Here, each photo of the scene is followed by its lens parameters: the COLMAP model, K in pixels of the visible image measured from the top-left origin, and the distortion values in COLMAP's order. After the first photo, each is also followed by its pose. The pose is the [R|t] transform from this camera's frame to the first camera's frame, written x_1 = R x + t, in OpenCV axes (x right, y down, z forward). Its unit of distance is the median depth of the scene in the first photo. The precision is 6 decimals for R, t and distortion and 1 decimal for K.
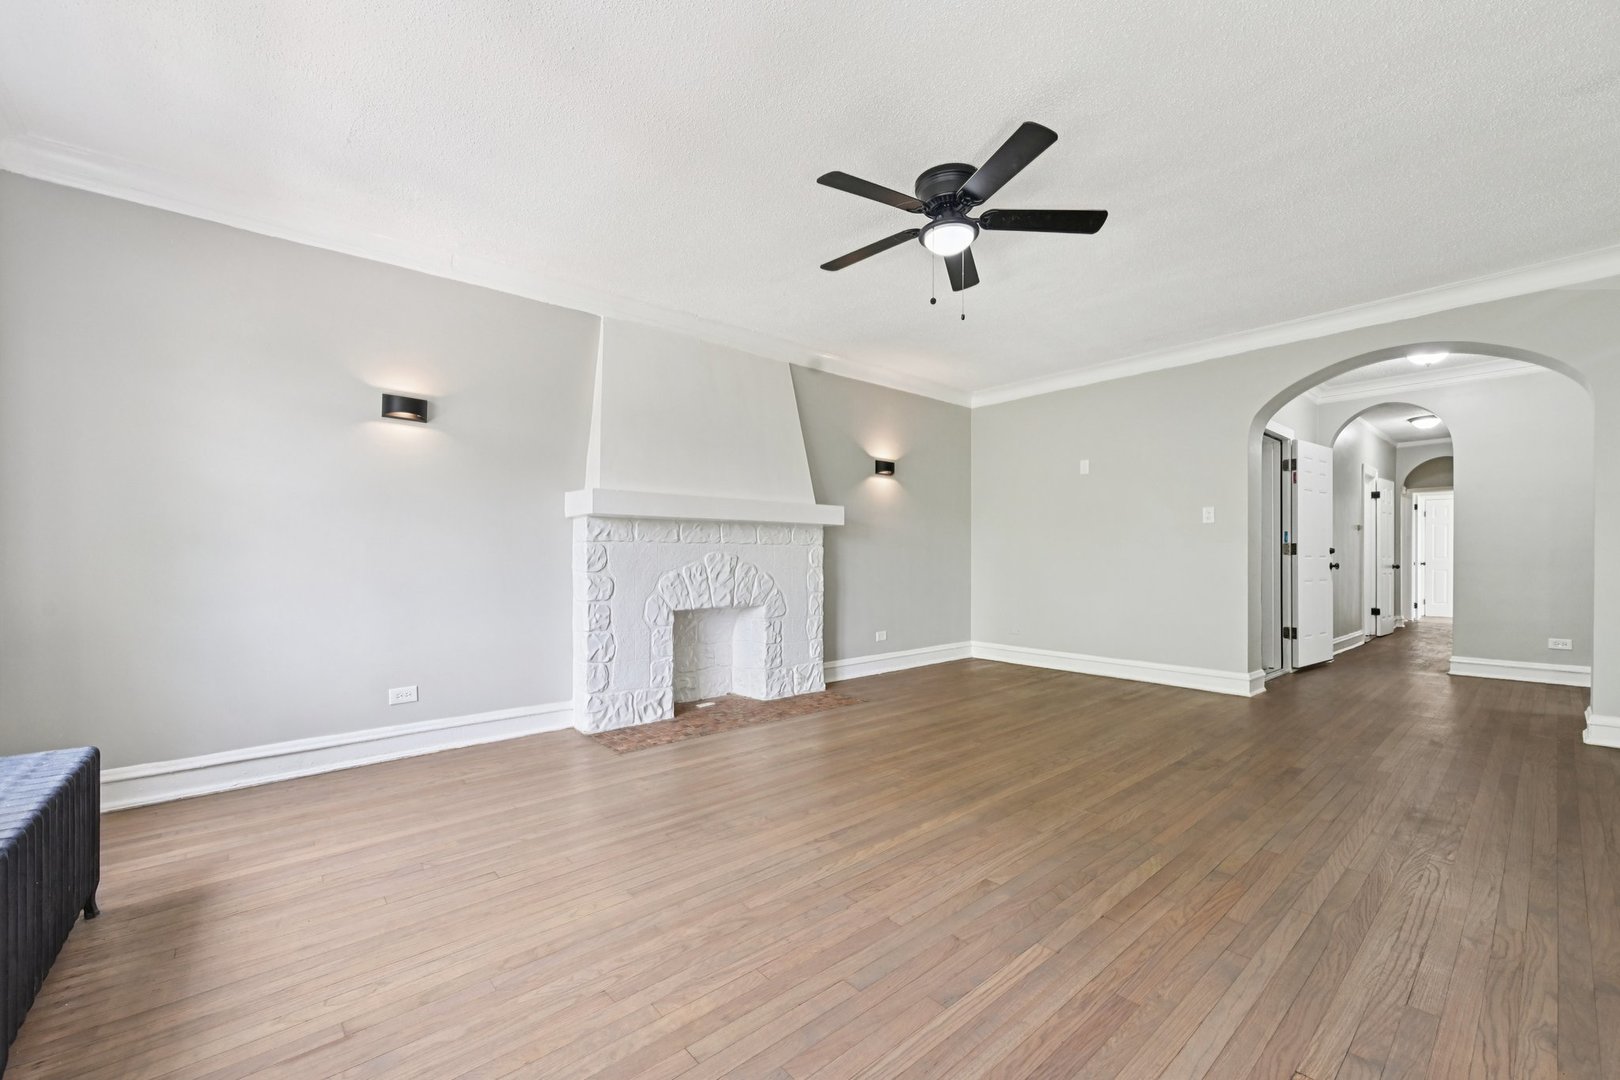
lens RADIAL K [[642.9, 0, 810.7], [0, 642.9, 558.0], [0, 0, 1]] dist [0.000650, 0.000329]
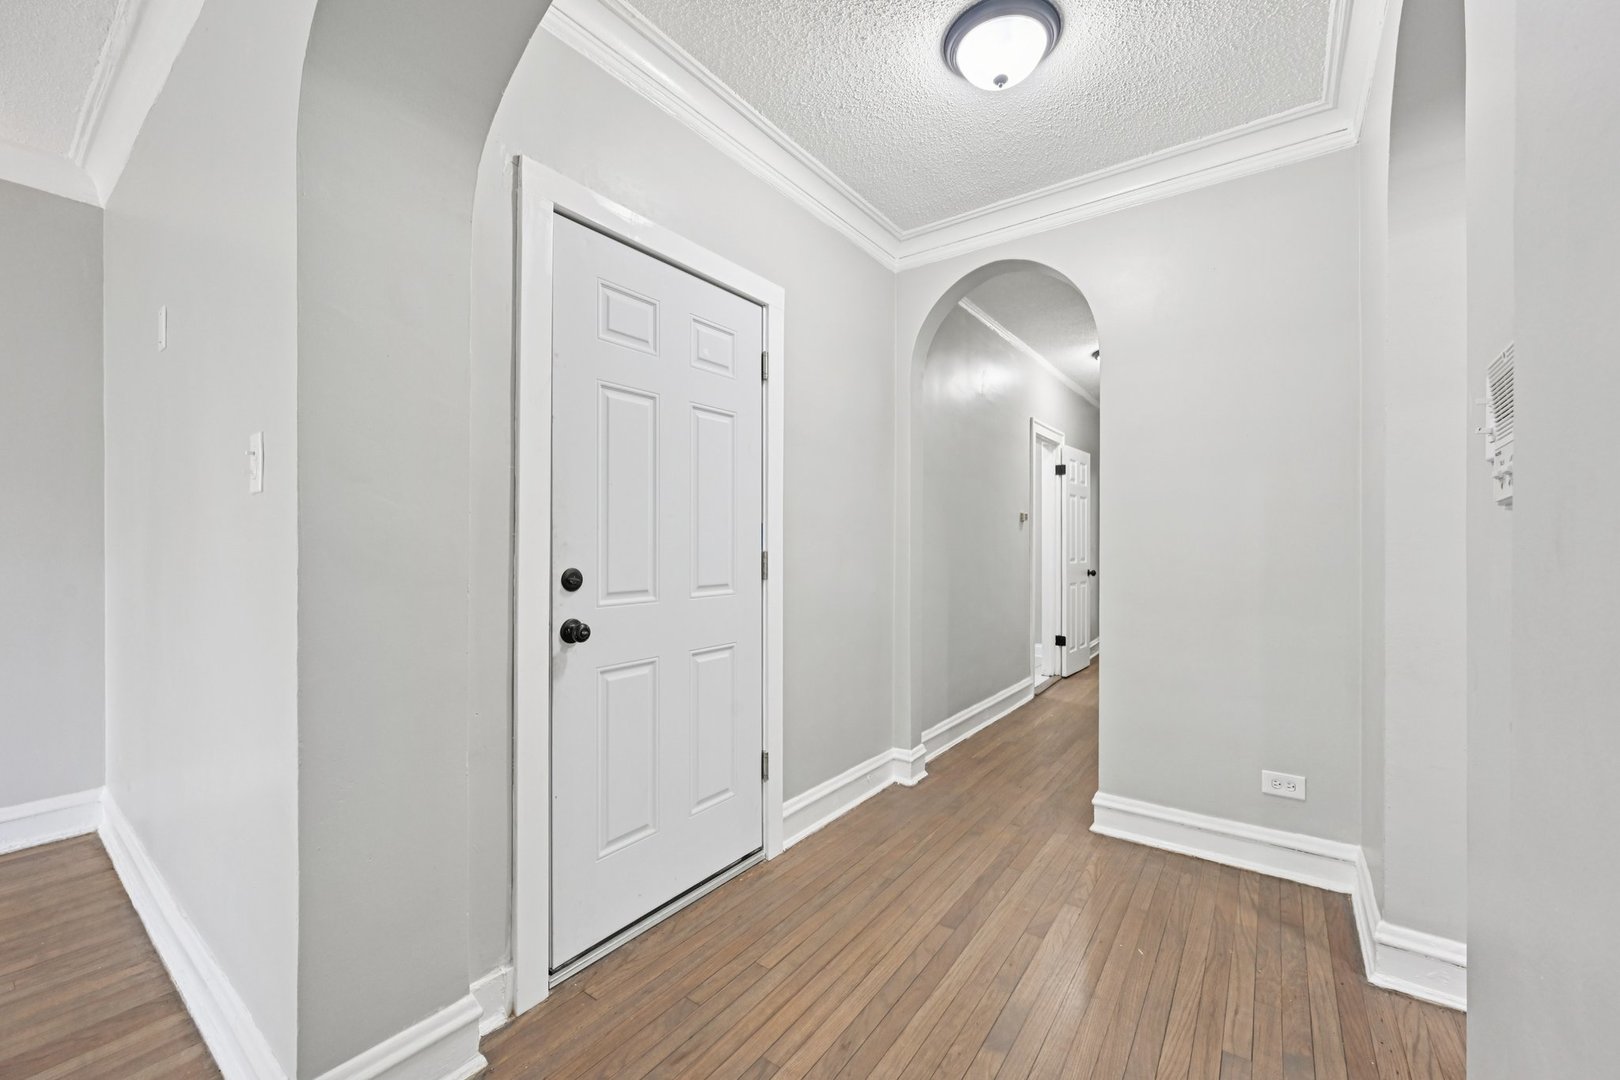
lens RADIAL K [[641.8, 0, 810.0], [0, 641.8, 540.0], [0, 0, 1]] dist [0.001024, 0.000499]
pose [[0.972480, 0.003838, 0.232954, 0.824019], [-0.002183, 0.999971, -0.007363, -0.031944], [-0.232976, 0.006652, 0.972460, 0.714788]]
